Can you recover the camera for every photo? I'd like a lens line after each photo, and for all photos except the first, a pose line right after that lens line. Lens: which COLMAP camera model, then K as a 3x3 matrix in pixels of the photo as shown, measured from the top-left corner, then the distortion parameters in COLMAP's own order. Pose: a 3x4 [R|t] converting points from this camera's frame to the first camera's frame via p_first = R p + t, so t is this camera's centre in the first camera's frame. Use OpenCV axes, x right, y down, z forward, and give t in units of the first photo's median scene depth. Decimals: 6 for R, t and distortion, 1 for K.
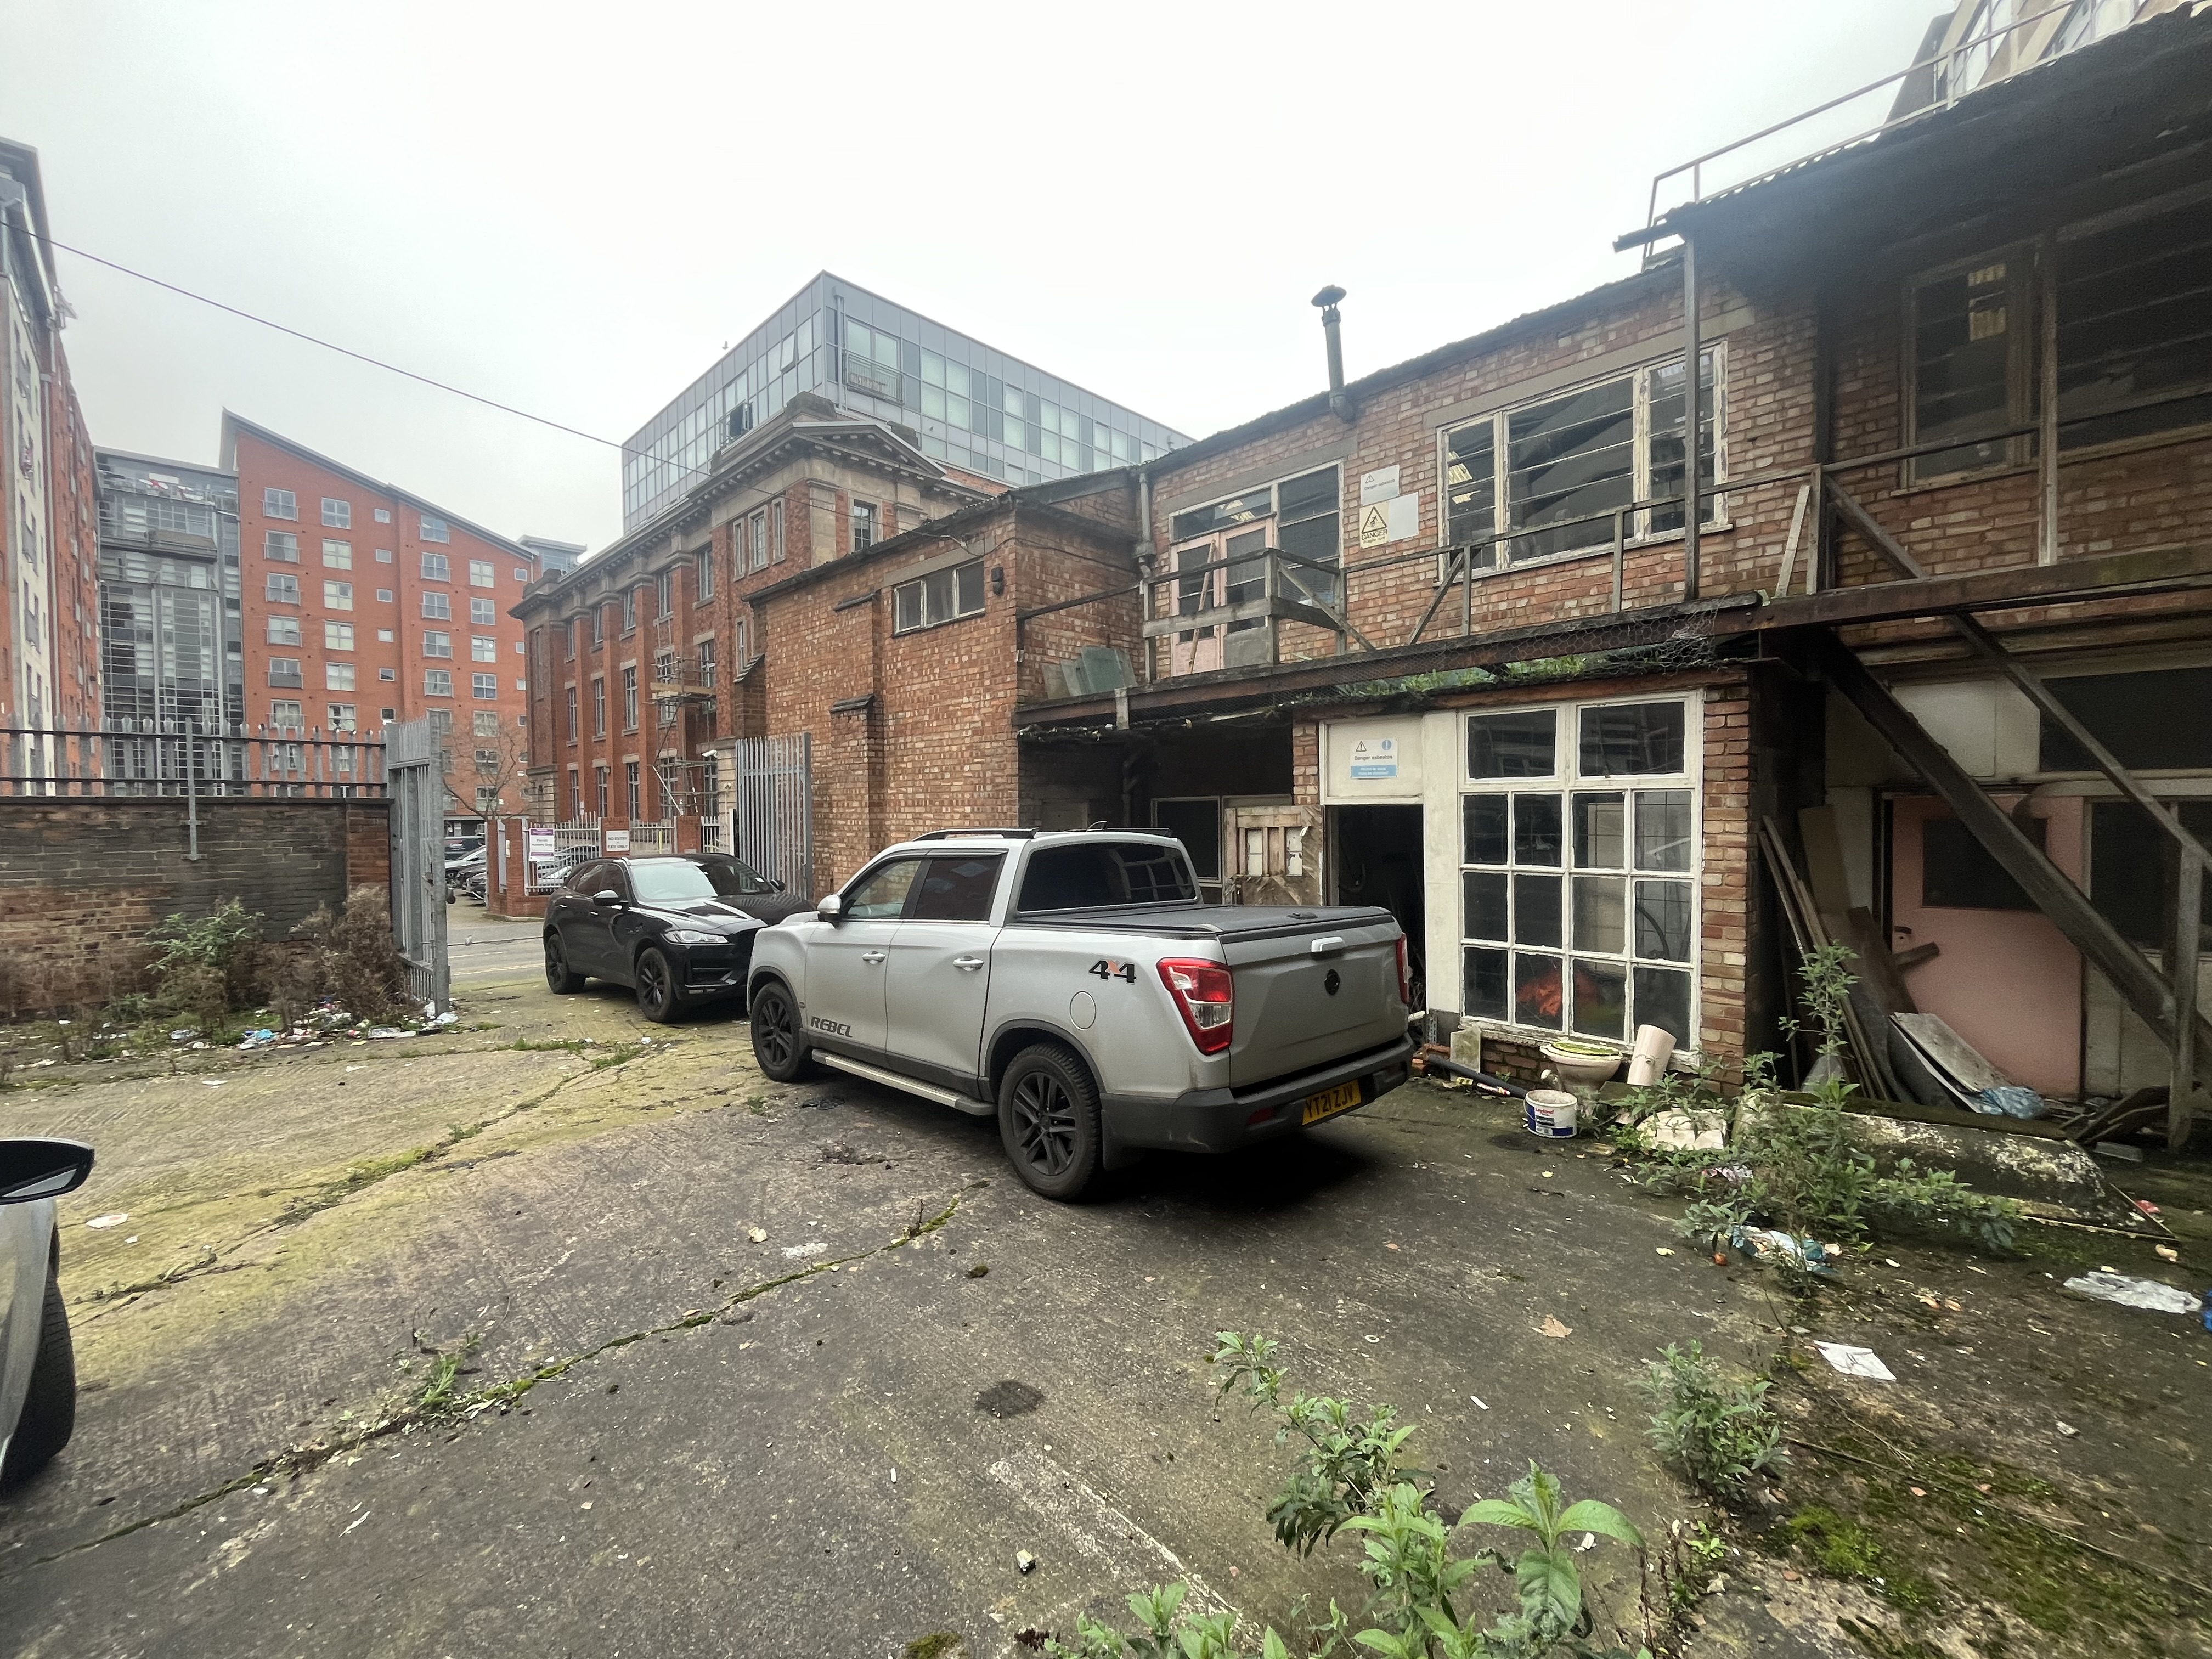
lens RADIAL K [[898.1, 0, 1102.1], [0, 898.1, 835.3], [0, 0, 1]] dist [-0.002890, -0.000448]
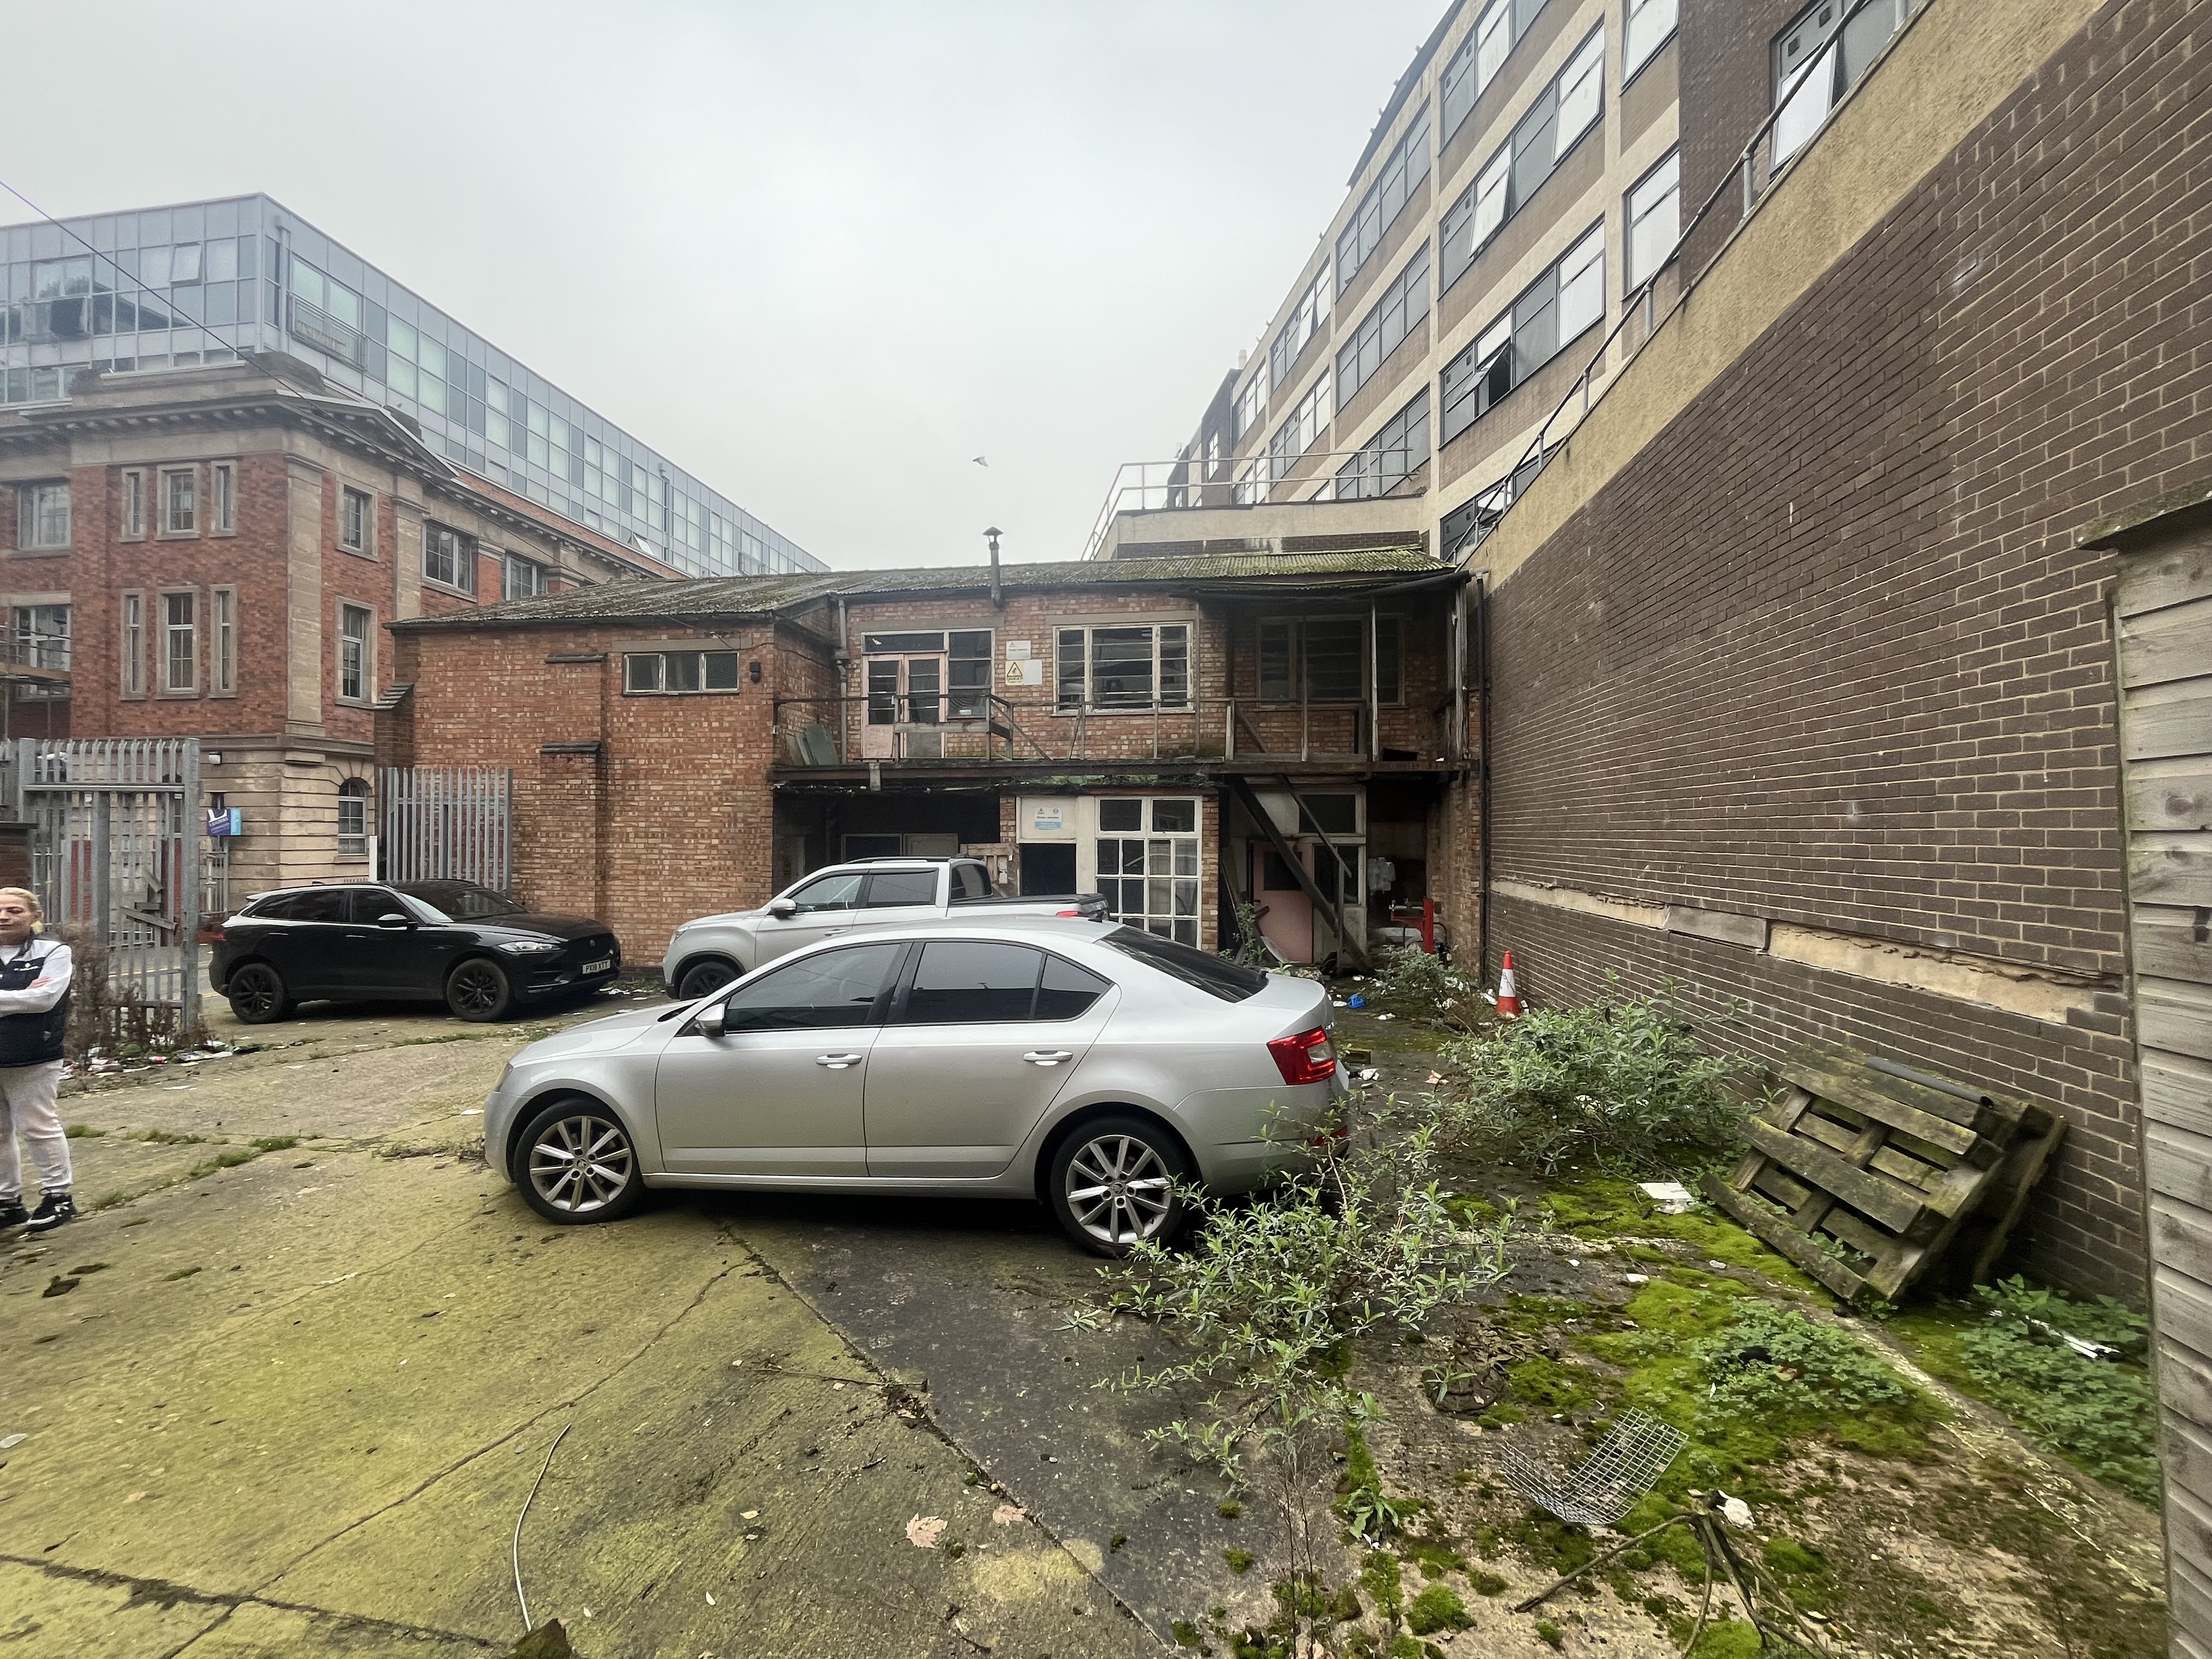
lens RADIAL K [[898.1, 0, 1102.0], [0, 898.1, 833.9], [0, 0, 1]] dist [-0.002890, -0.000448]
pose [[0.807856, 0.013577, 0.589224, -0.666192], [0.004379, 0.999569, -0.029037, 0.000485], [-0.589364, 0.026038, 0.807448, -0.527210]]
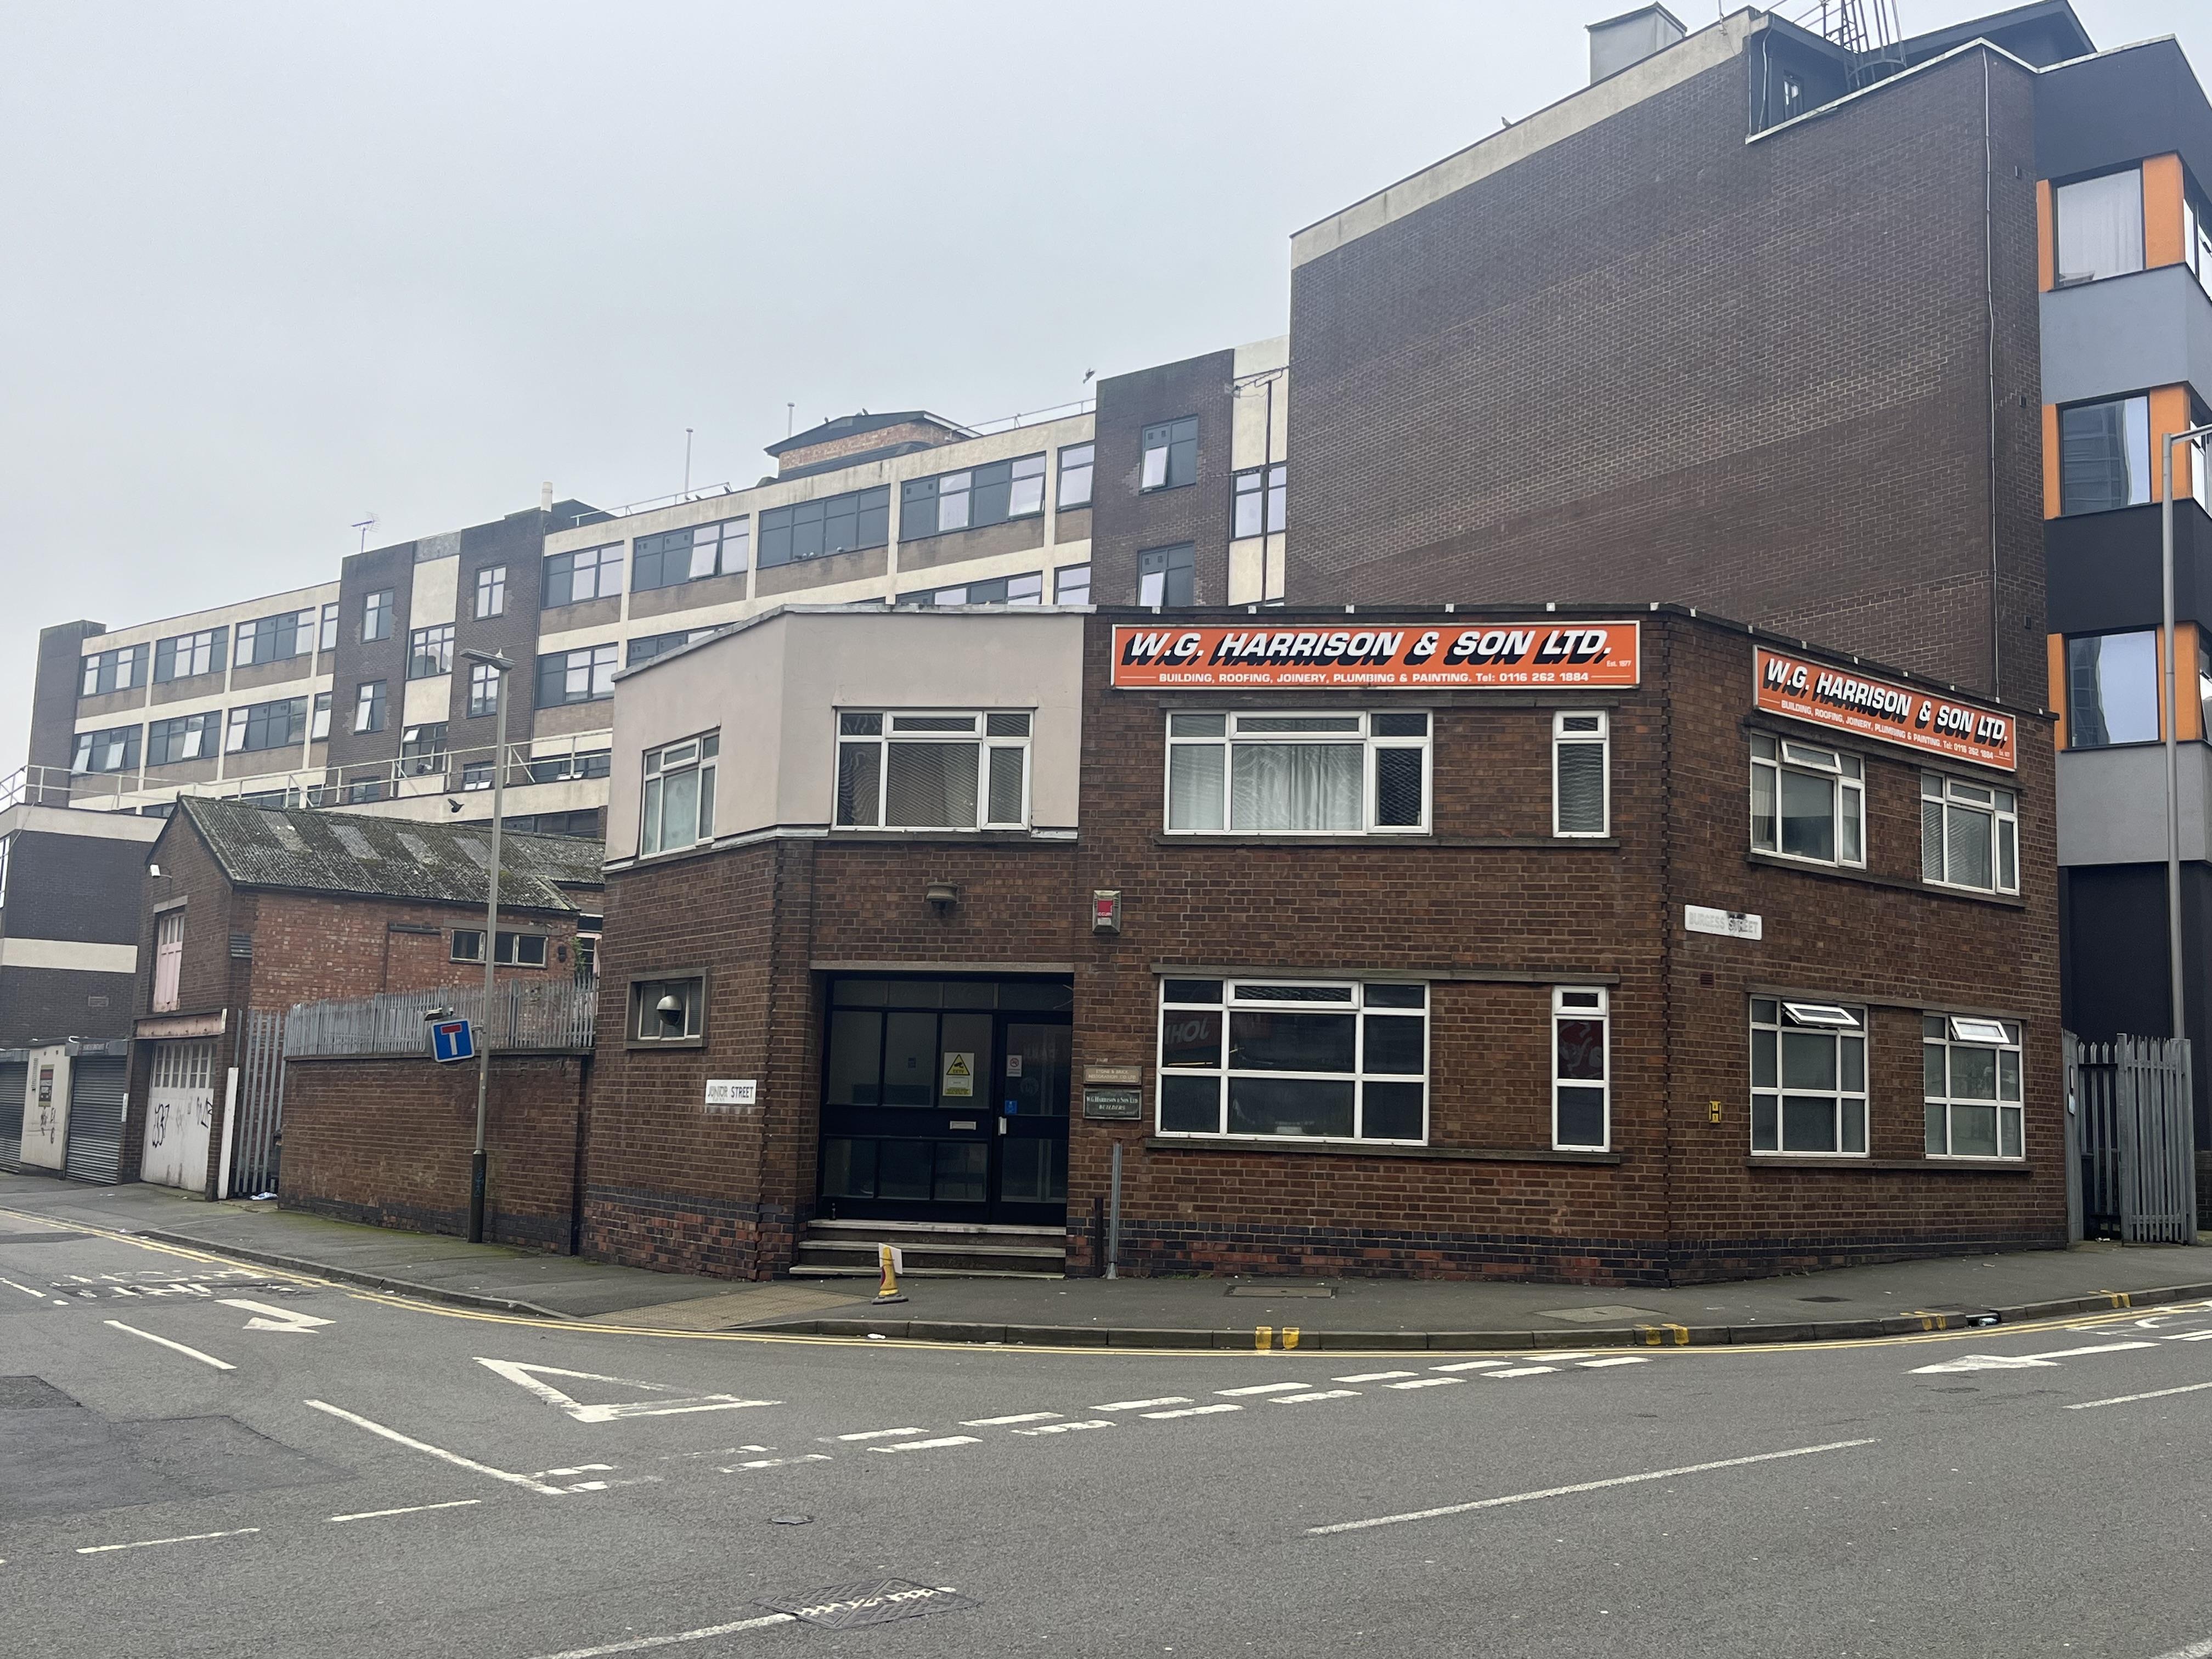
lens RADIAL K [[2129.1, 0, 1109.9], [0, 2129.1, 833.1], [0, 0, 1]] dist [0.048101, 0.000000]
pose [[0.175498, 0.146597, 0.973504, -5.664642], [-0.005607, 0.988984, -0.147917, 0.143122], [-0.984464, 0.020501, 0.174387, -1.142864]]
